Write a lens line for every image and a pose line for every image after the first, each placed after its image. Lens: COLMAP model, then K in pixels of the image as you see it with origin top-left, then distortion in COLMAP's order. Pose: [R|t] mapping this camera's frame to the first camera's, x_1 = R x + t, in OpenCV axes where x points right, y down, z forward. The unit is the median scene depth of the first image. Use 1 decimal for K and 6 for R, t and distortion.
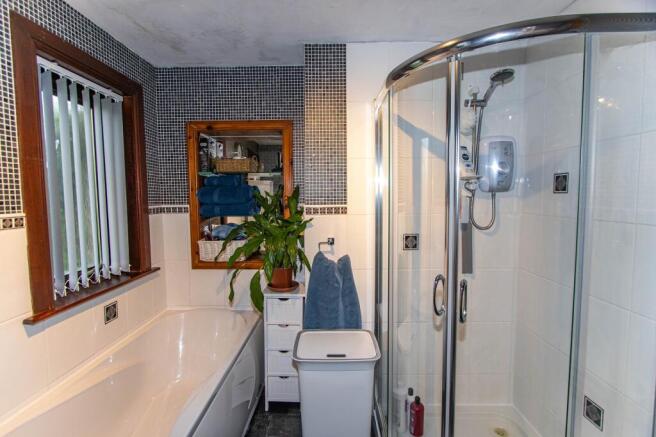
lens RADIAL K [[309.0, 0, 328.6], [0, 309.0, 217.0], [0, 0, 1]] dist [0.000223, -0.000343]
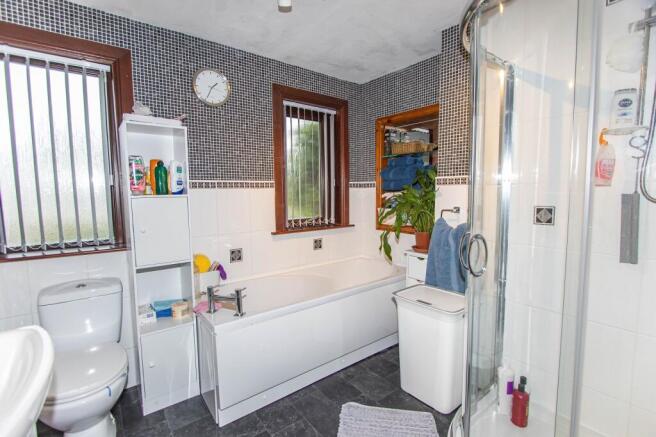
lens RADIAL K [[309.0, 0, 329.0], [0, 309.0, 217.6], [0, 0, 1]] dist [0.000223, -0.000343]
pose [[0.635099, 0.068260, -0.769409, 0.549859], [-0.049808, 0.997634, 0.047394, 0.075888], [0.770823, 0.008223, 0.636996, -0.016077]]
